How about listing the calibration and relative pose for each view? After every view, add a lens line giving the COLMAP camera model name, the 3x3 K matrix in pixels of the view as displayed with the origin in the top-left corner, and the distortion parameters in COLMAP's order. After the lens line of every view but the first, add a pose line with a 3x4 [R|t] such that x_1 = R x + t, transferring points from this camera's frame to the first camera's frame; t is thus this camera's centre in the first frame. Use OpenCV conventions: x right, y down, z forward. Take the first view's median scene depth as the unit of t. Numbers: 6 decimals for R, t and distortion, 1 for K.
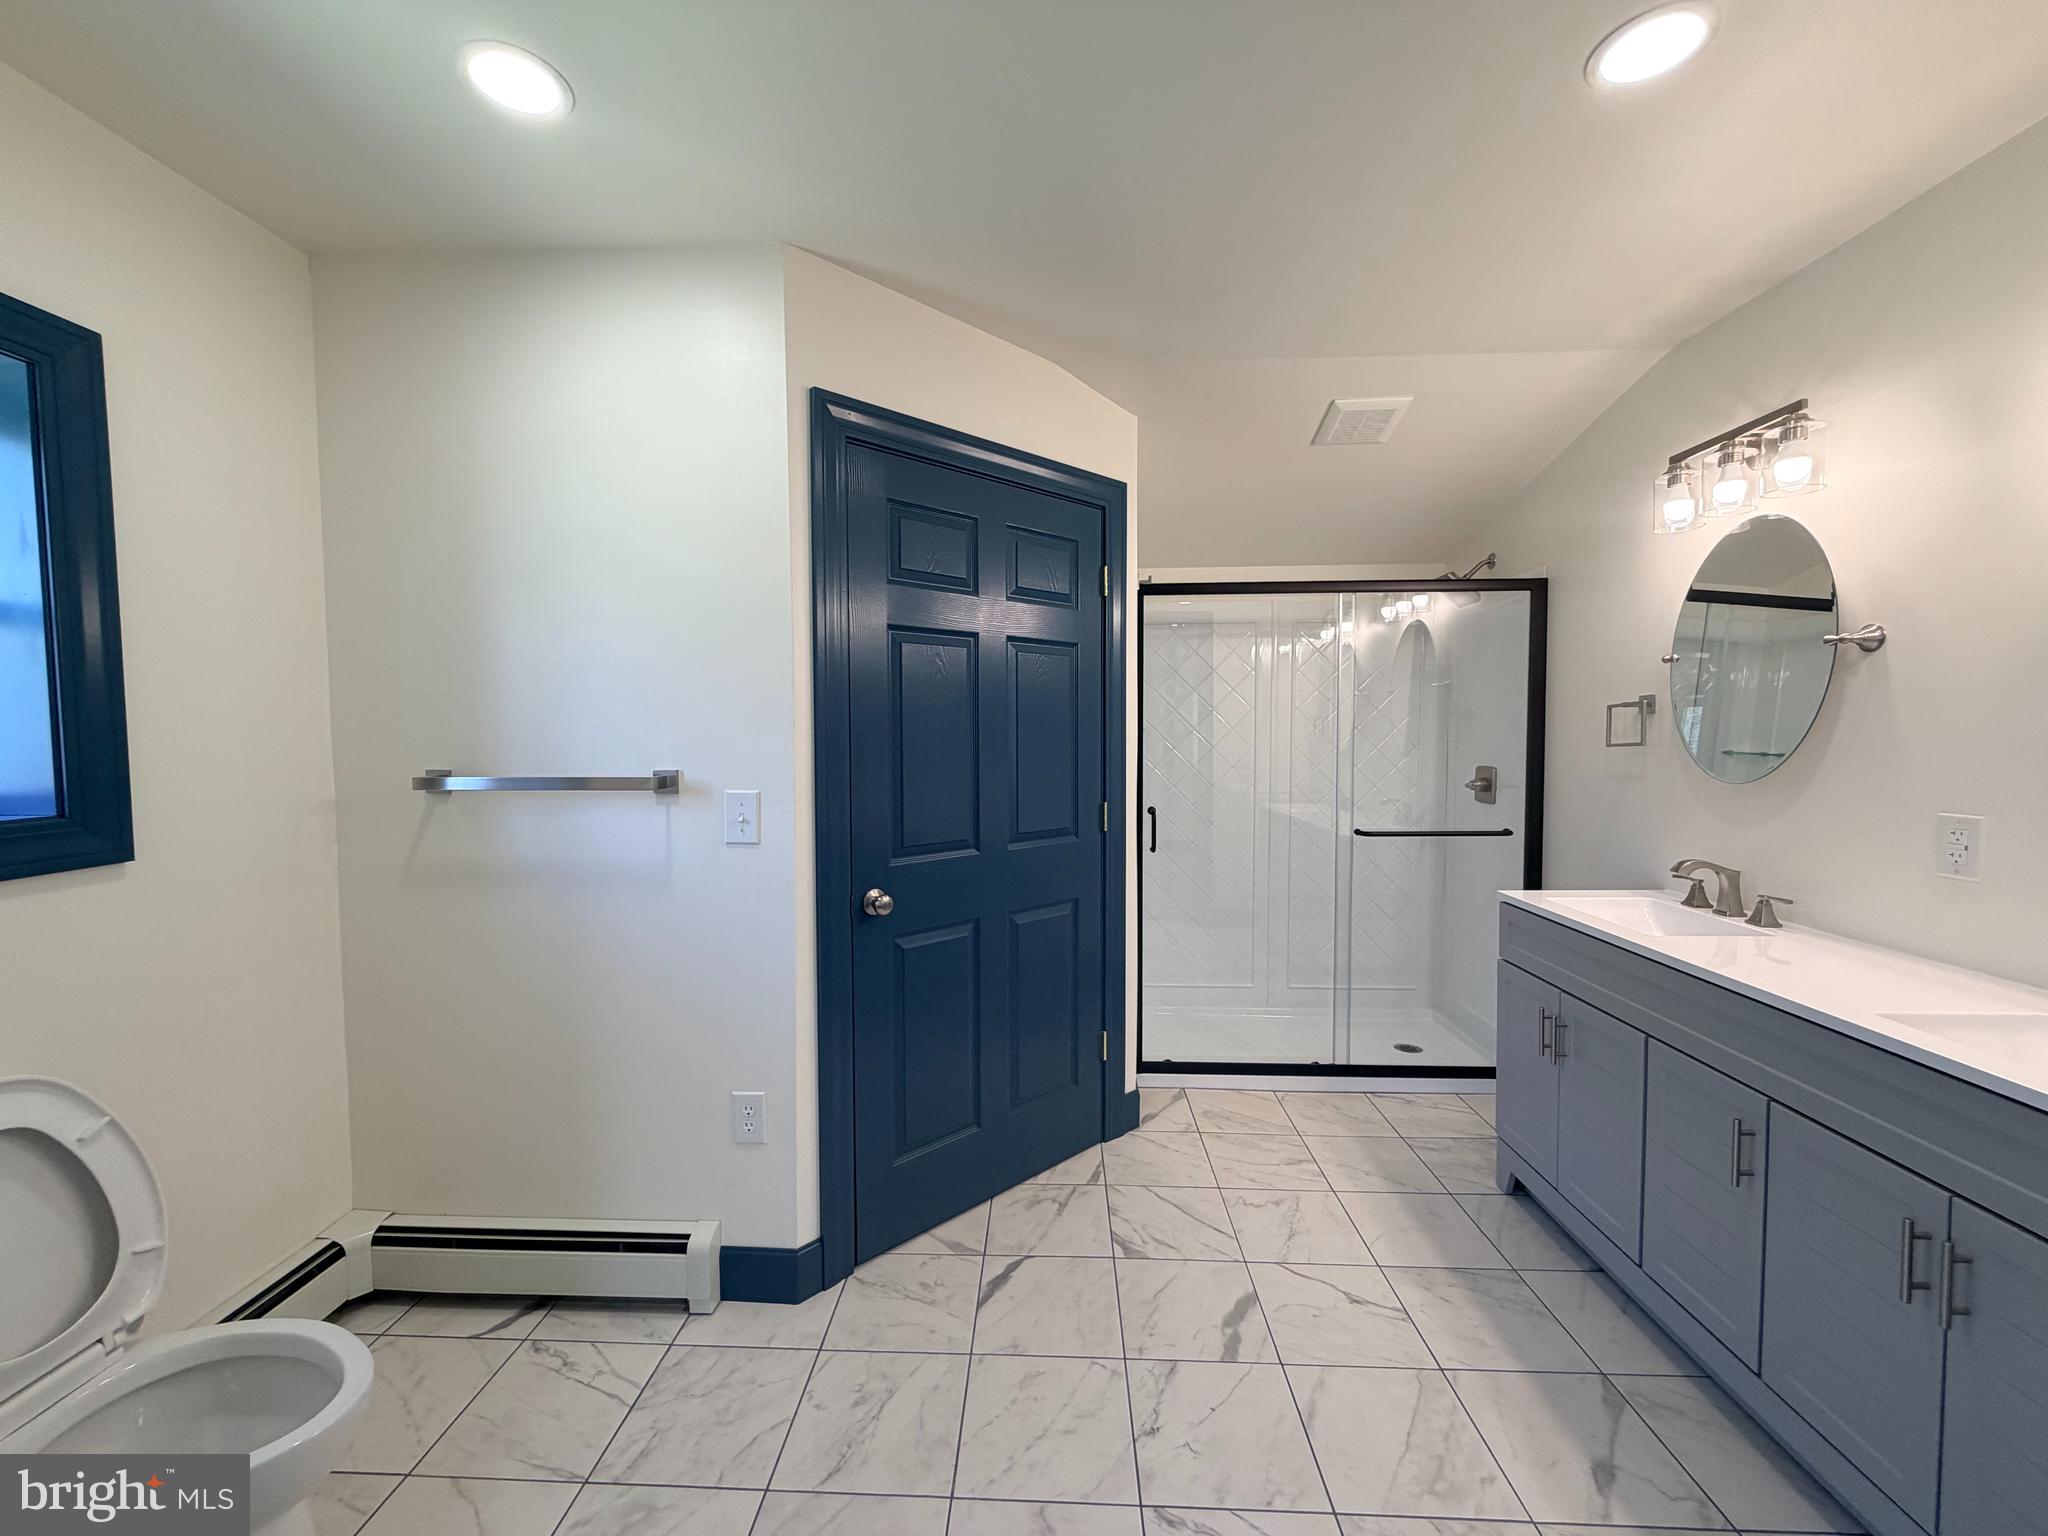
lens RADIAL K [[815.0, 0, 1019.3], [0, 815.0, 769.4], [0, 0, 1]] dist [0.001301, -0.000482]
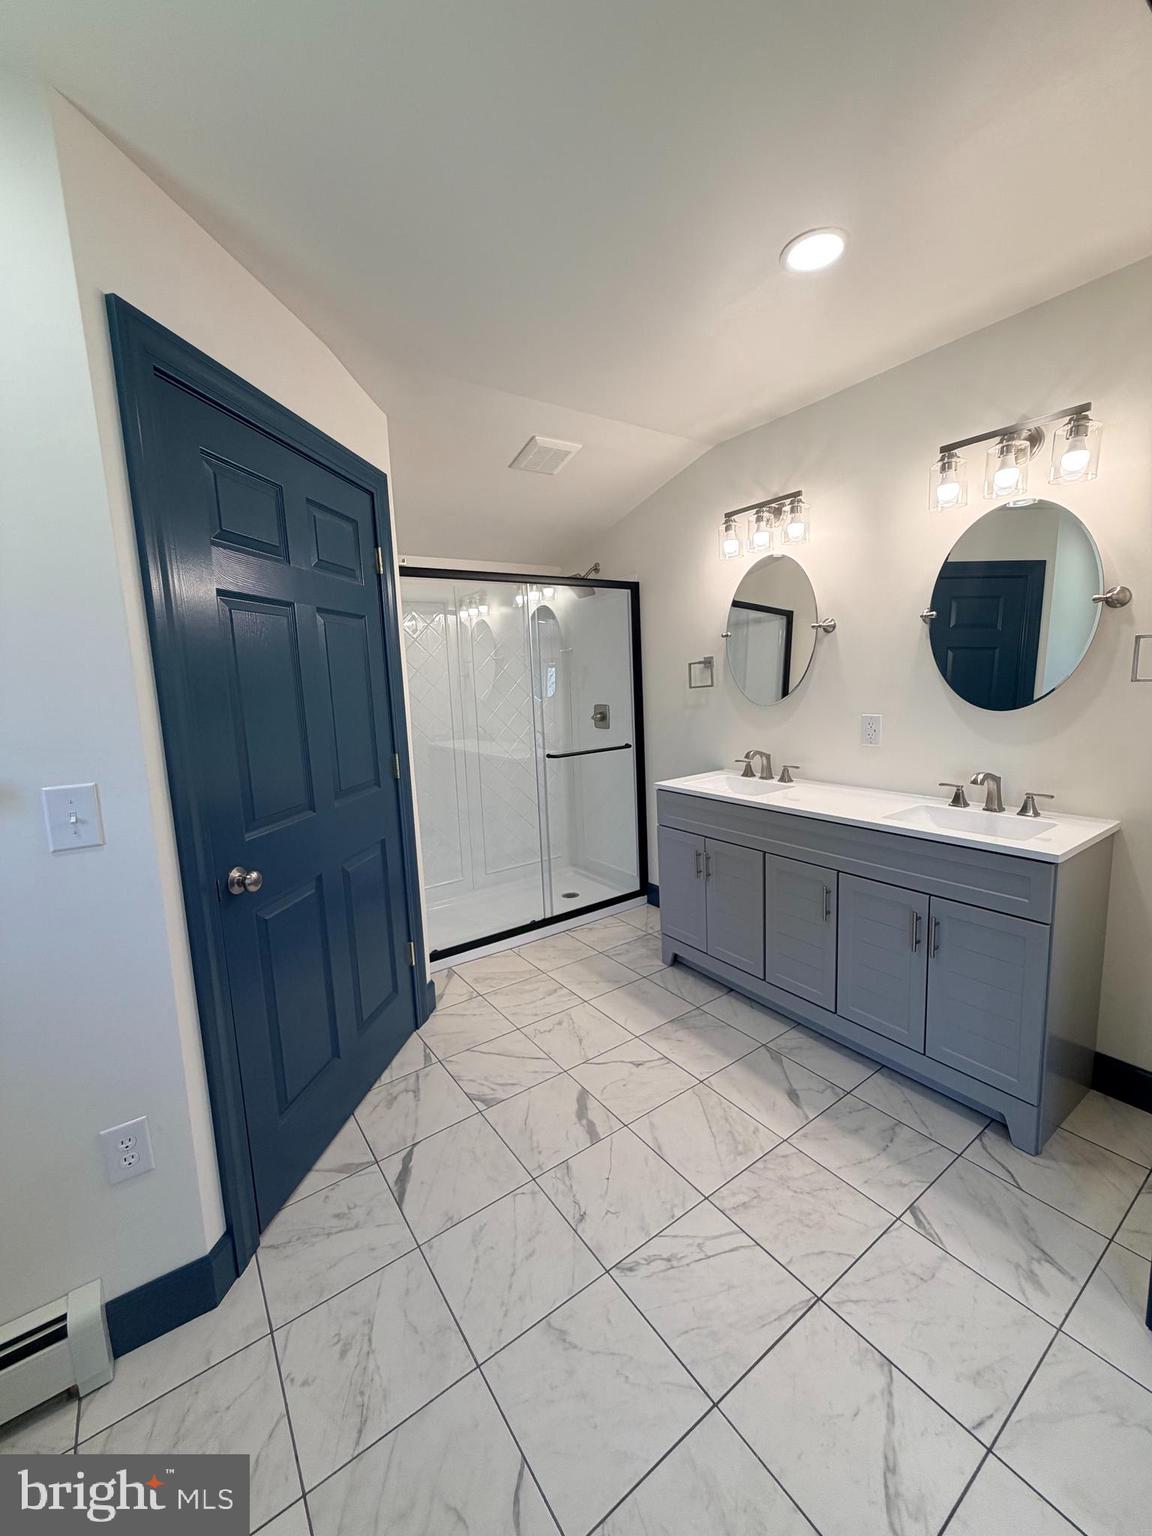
lens RADIAL K [[611.2, 0, 574.8], [0, 611.2, 760.1], [0, 0, 1]] dist [0.001301, -0.000482]
pose [[0.791865, -0.112216, 0.600298, -0.278167], [0.067955, 0.993059, 0.095996, -0.021961], [-0.606903, -0.035223, 0.793995, 0.182533]]
